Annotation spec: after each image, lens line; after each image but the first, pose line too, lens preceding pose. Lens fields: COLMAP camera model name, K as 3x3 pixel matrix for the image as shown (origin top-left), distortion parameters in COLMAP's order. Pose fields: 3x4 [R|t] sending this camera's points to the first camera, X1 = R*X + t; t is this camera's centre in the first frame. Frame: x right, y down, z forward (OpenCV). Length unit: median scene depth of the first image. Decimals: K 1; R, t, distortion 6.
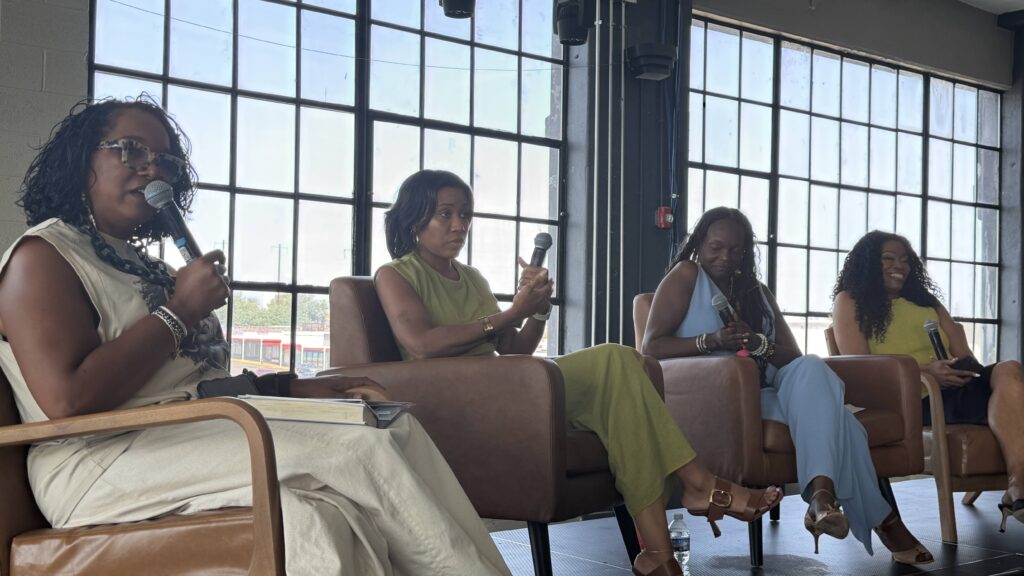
lens RADIAL K [[922.3, 0, 510.1], [0, 922.3, 280.8], [0, 0, 1]] dist [0.004008, -0.003368]
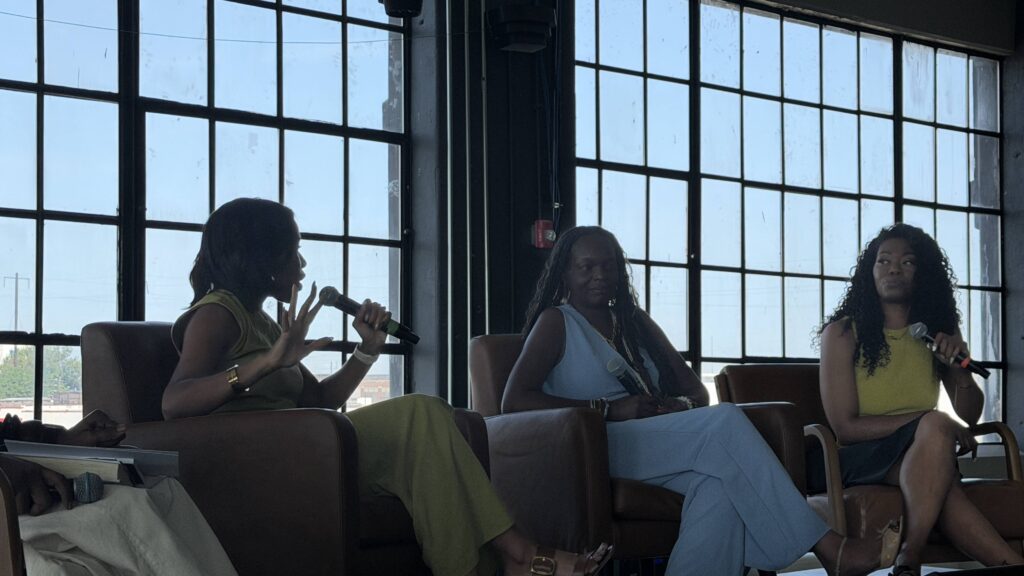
lens RADIAL K [[1466.9, 0, 513.6], [0, 1466.9, 294.8], [0, 0, 1]] dist [0.058462, 0.000000]
pose [[0.996555, -0.016910, 0.081198, 0.045557], [0.018307, 0.999696, -0.016491, -0.000140], [-0.080894, 0.017921, 0.996562, -0.192126]]
